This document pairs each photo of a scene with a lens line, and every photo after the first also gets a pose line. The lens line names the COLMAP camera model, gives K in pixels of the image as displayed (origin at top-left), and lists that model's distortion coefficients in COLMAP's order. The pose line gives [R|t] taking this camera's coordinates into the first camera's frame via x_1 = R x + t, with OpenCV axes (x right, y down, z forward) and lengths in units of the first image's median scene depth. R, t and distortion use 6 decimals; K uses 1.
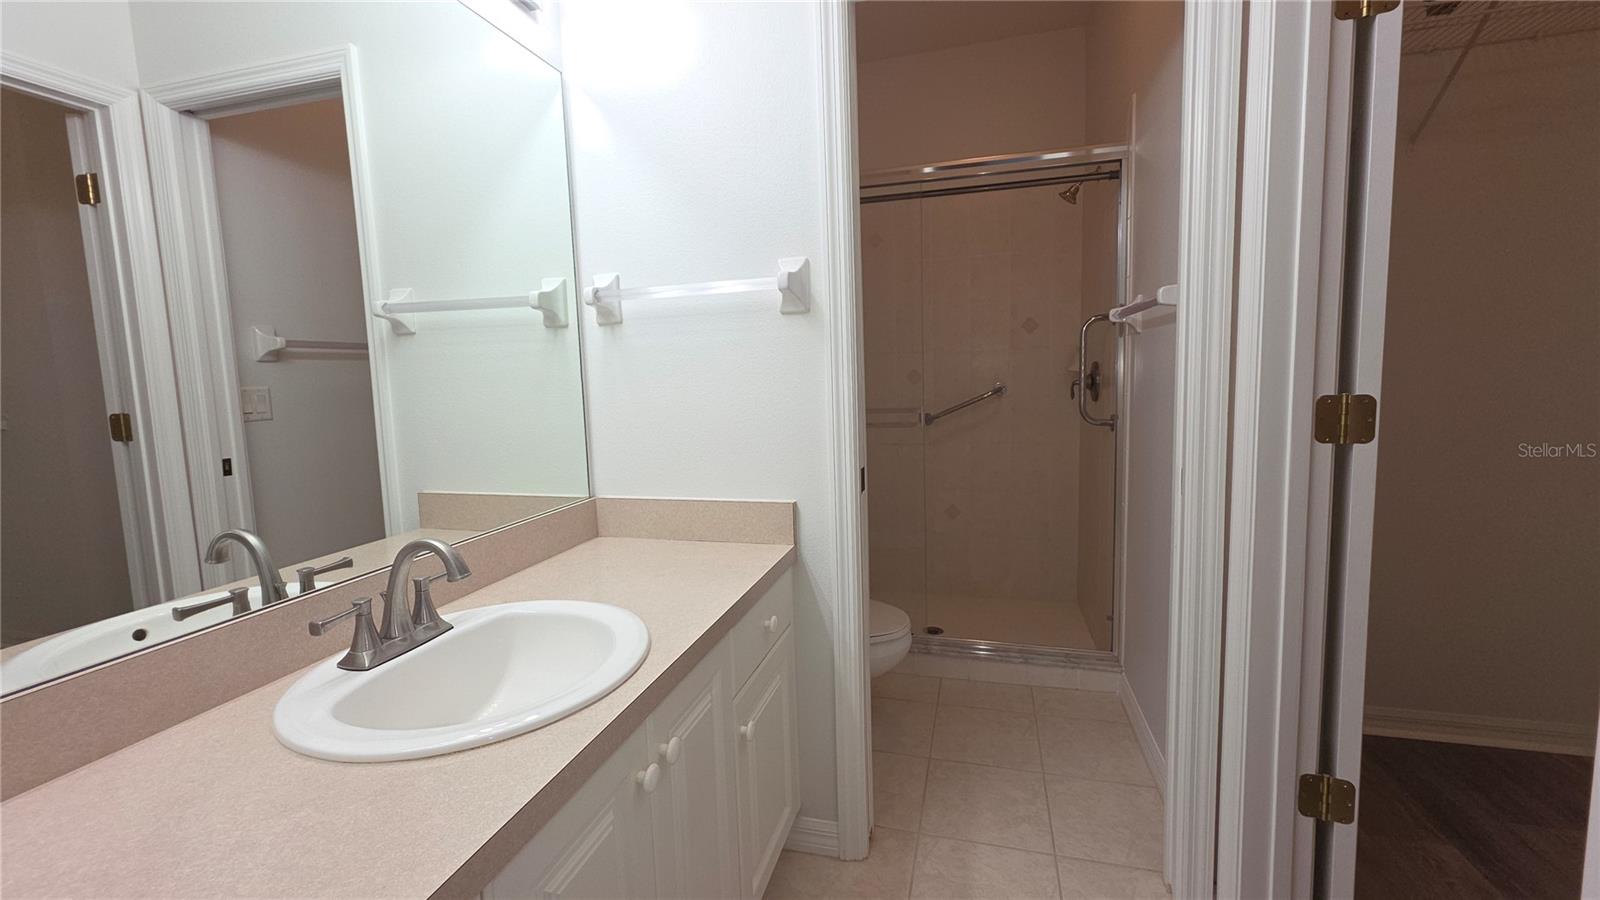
lens RADIAL K [[647.6, 0, 805.0], [0, 647.6, 446.3], [0, 0, 1]] dist [-0.000258, -0.000072]
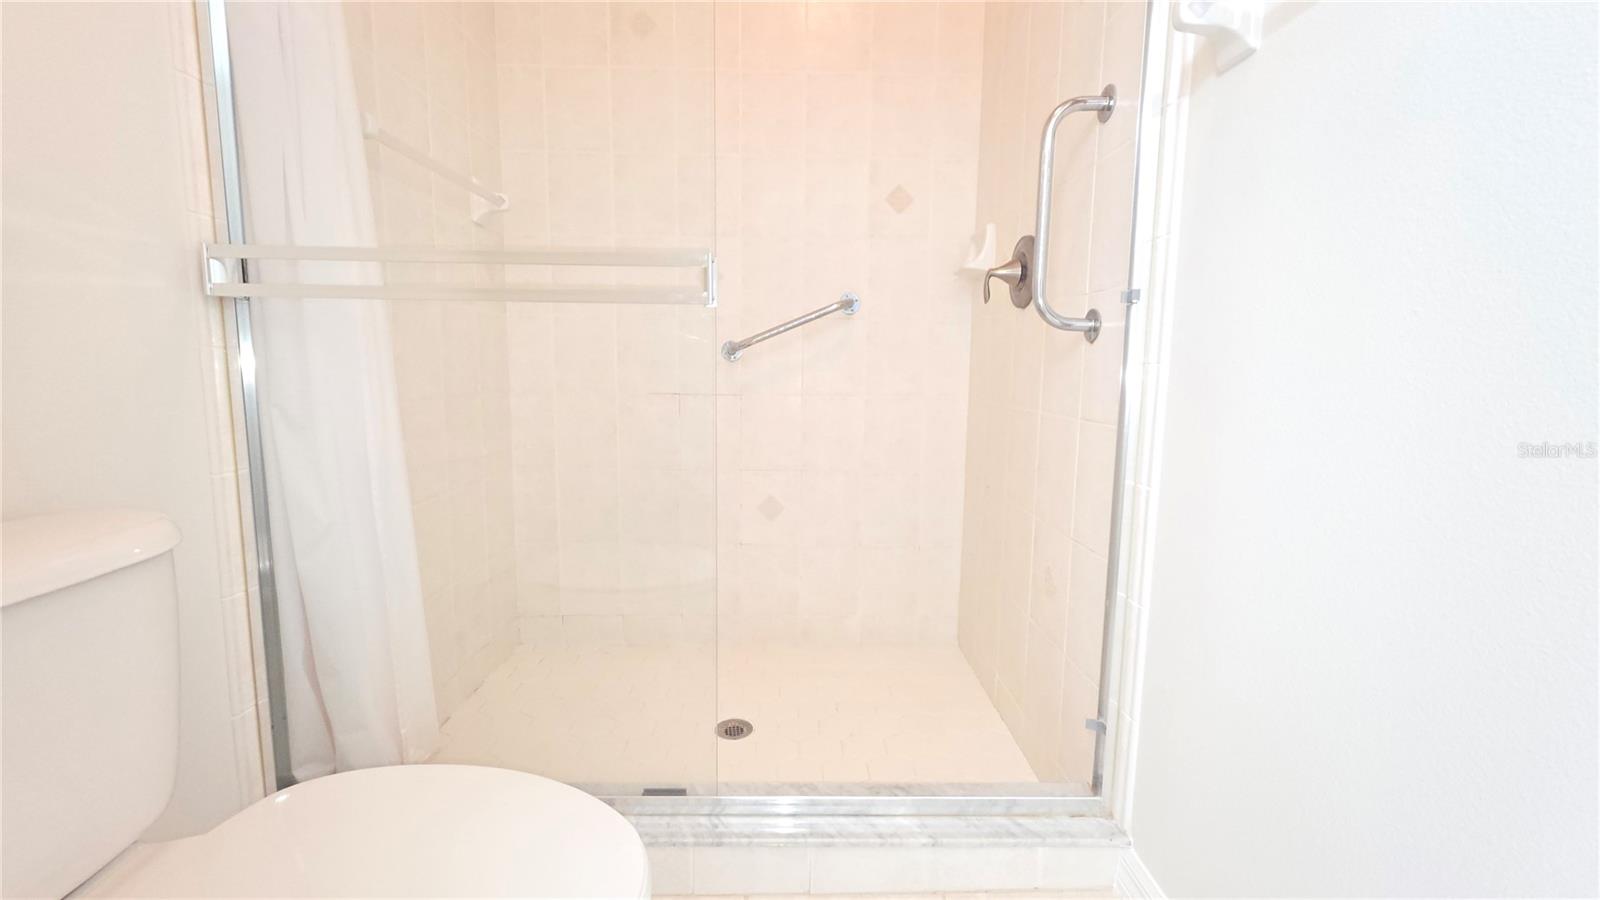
lens RADIAL K [[647.6, 0, 798.8], [0, 647.6, 454.5], [0, 0, 1]] dist [-0.000258, -0.000072]
pose [[0.960997, 0.011013, 0.276341, 0.098809], [-0.014595, 0.999834, 0.010907, 0.049933], [-0.276175, -0.014515, 0.960998, 0.470717]]
